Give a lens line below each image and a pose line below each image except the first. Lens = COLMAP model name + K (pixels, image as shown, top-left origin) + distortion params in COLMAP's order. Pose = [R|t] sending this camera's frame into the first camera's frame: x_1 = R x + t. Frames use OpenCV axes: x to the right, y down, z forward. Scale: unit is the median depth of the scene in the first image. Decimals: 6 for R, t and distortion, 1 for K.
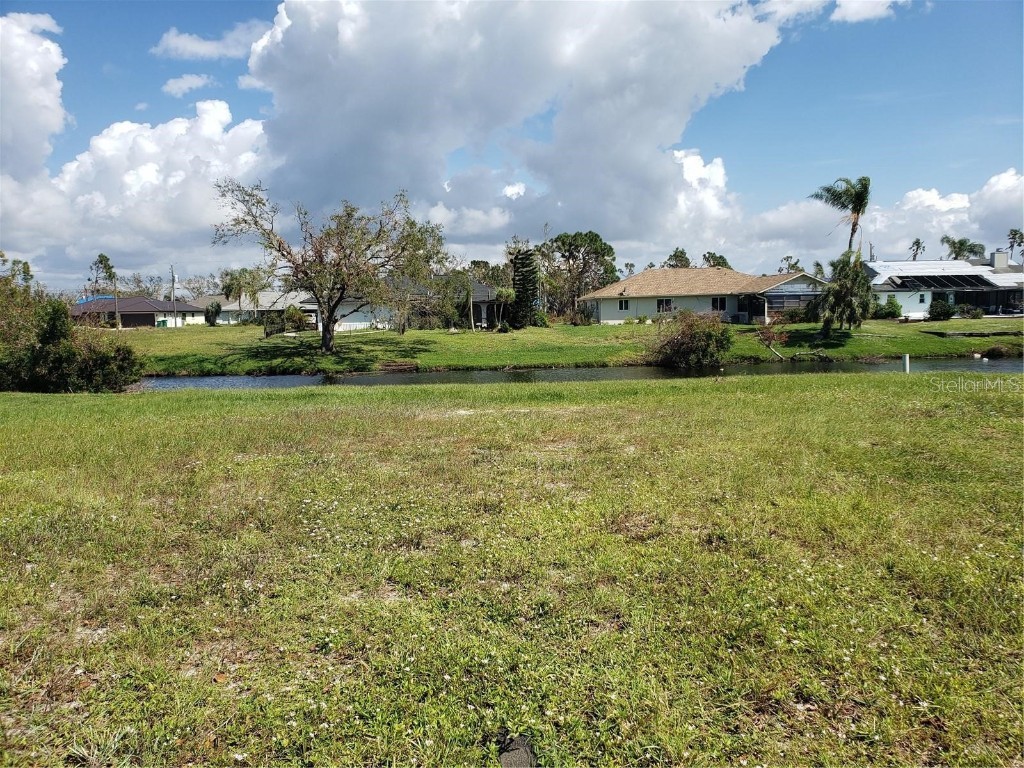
lens RADIAL K [[789.5, 0, 513.9], [0, 789.5, 397.1], [0, 0, 1]] dist [0.015466, -0.020324]
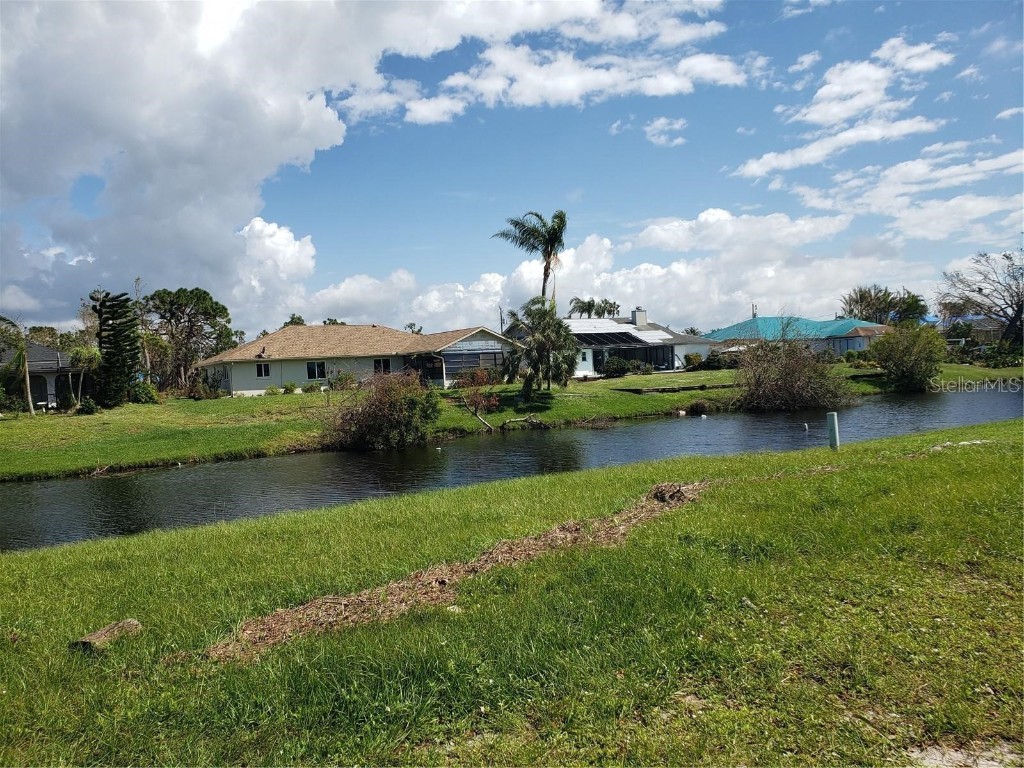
lens RADIAL K [[789.5, 0, 508.3], [0, 789.5, 396.7], [0, 0, 1]] dist [0.015466, -0.020324]
pose [[0.884747, -0.041640, 0.464208, -0.006673], [0.084389, 0.993851, -0.071691, -0.017481], [-0.458368, 0.102602, 0.882820, 0.226994]]
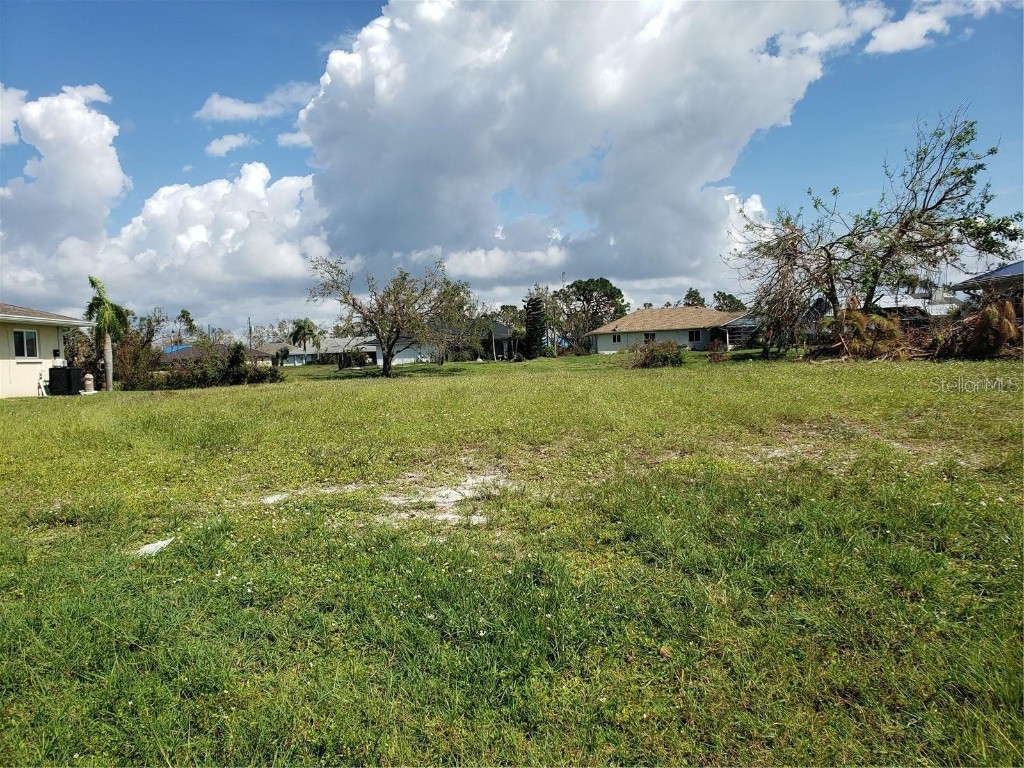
lens RADIAL K [[789.5, 0, 489.0], [0, 789.5, 397.6], [0, 0, 1]] dist [0.015466, -0.020324]
pose [[0.996692, -0.021381, -0.078414, 0.034534], [0.017206, 0.998418, -0.053532, 0.040997], [0.079434, 0.052006, 0.995483, -0.262961]]
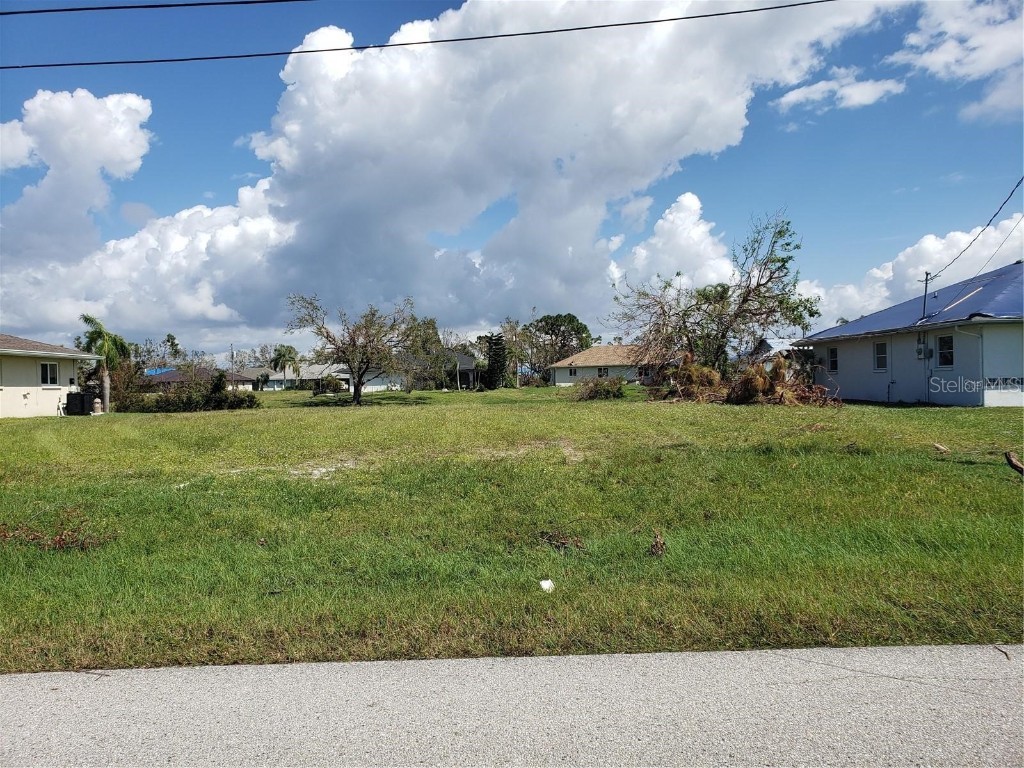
lens RADIAL K [[791.9, 0, 516.8], [0, 791.9, 411.2], [0, 0, 1]] dist [-0.054335, 0.007576]
pose [[0.999715, -0.003946, -0.023524, 0.076423], [0.002275, 0.997499, -0.070639, 0.047191], [0.023744, 0.070566, 0.997224, -0.366107]]
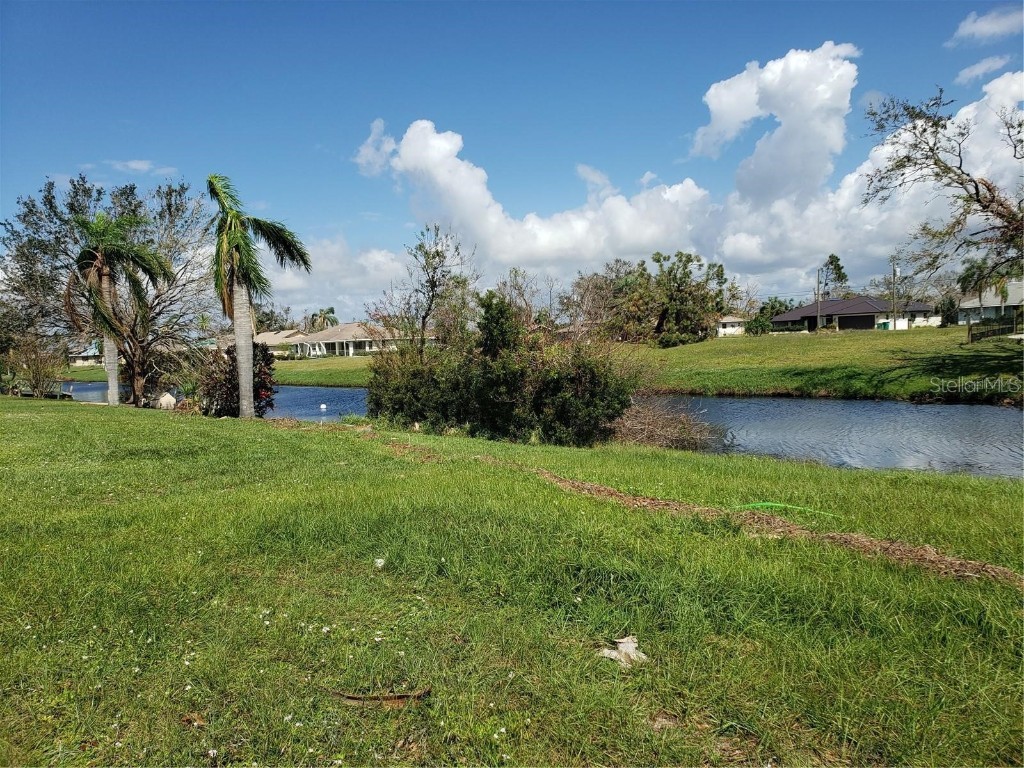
lens RADIAL K [[789.5, 0, 509.1], [0, 789.5, 395.3], [0, 0, 1]] dist [0.015466, -0.020324]
pose [[0.619033, 0.042901, -0.784192, -0.024827], [-0.049265, 0.998662, 0.015745, -0.019262], [0.783818, 0.028886, 0.620318, 0.252956]]
